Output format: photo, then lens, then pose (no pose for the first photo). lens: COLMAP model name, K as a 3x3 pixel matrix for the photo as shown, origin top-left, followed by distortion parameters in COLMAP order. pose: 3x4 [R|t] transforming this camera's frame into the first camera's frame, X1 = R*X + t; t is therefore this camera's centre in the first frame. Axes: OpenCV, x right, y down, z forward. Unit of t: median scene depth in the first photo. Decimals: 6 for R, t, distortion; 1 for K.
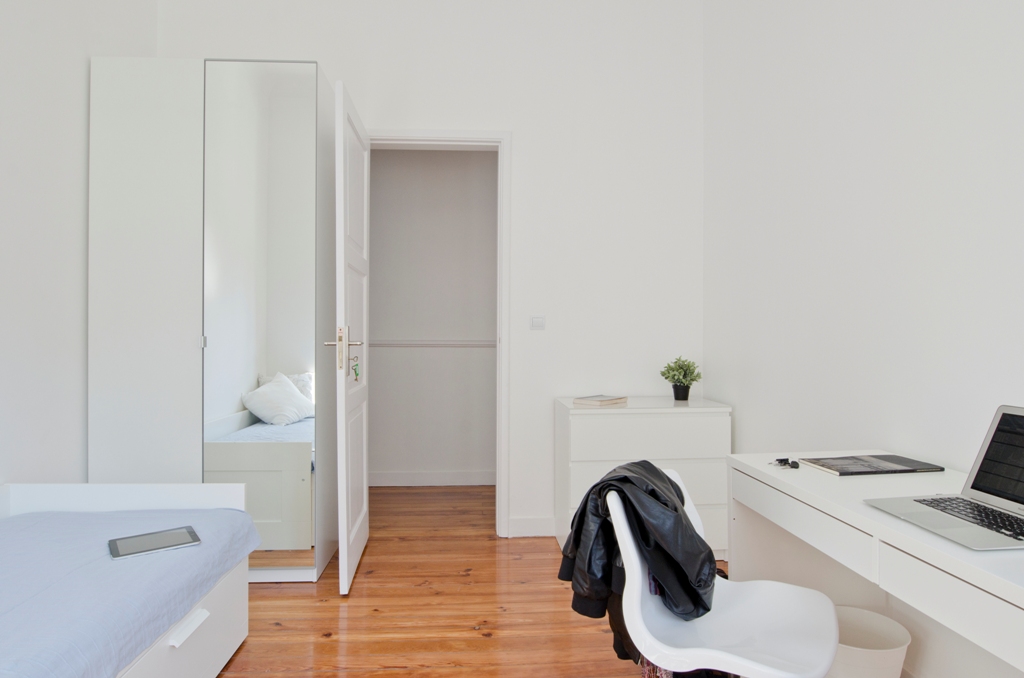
lens RADIAL K [[623.5, 0, 512.0], [0, 623.5, 339.0], [0, 0, 1]] dist [-0.018759, -0.001598]
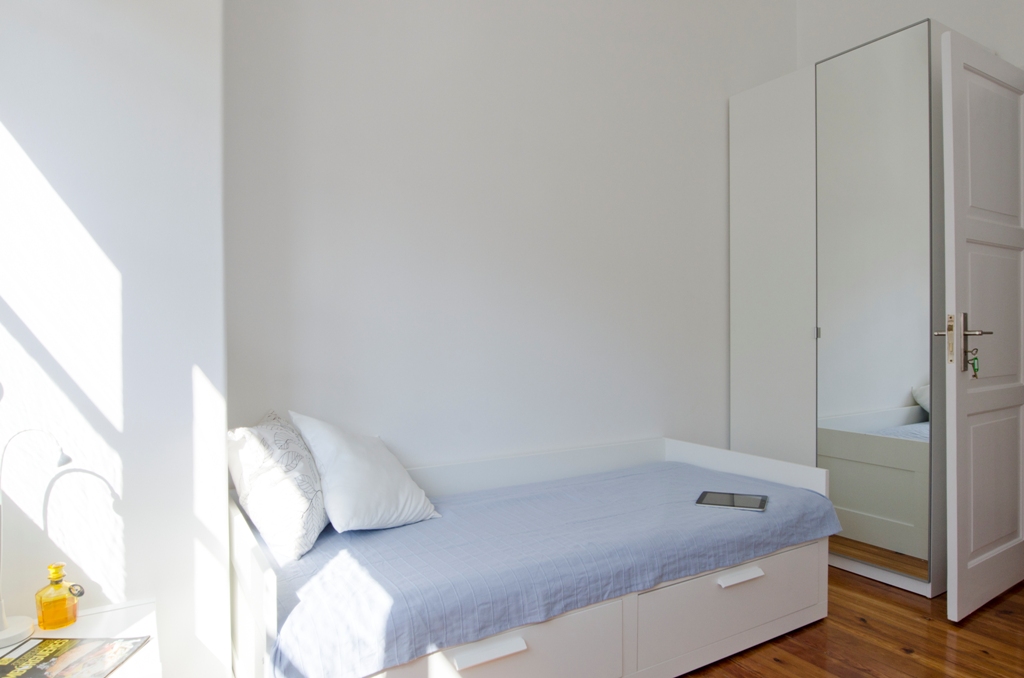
lens RADIAL K [[630.6, 0, 512.0], [0, 630.6, 339.0], [0, 0, 1]] dist [-0.001651, -0.001668]
pose [[0.460163, 0.000038, -0.887834, 0.243972], [0.013163, 0.999890, 0.006866, 0.000702], [0.887737, -0.014846, 0.460112, 0.051075]]
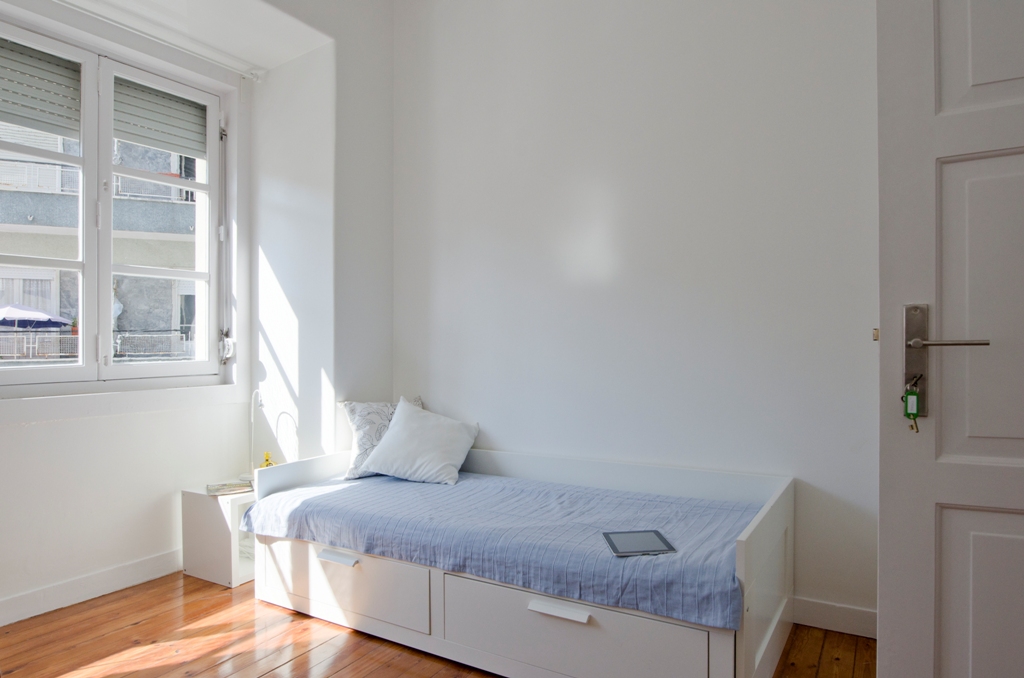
lens RADIAL K [[630.6, 0, 512.0], [0, 630.6, 339.0], [0, 0, 1]] dist [-0.001651, -0.001668]
pose [[-0.582490, 0.005366, -0.812820, 0.302747], [0.026357, 0.999577, -0.012289, 0.000580], [0.812410, -0.028582, -0.582386, 1.143578]]
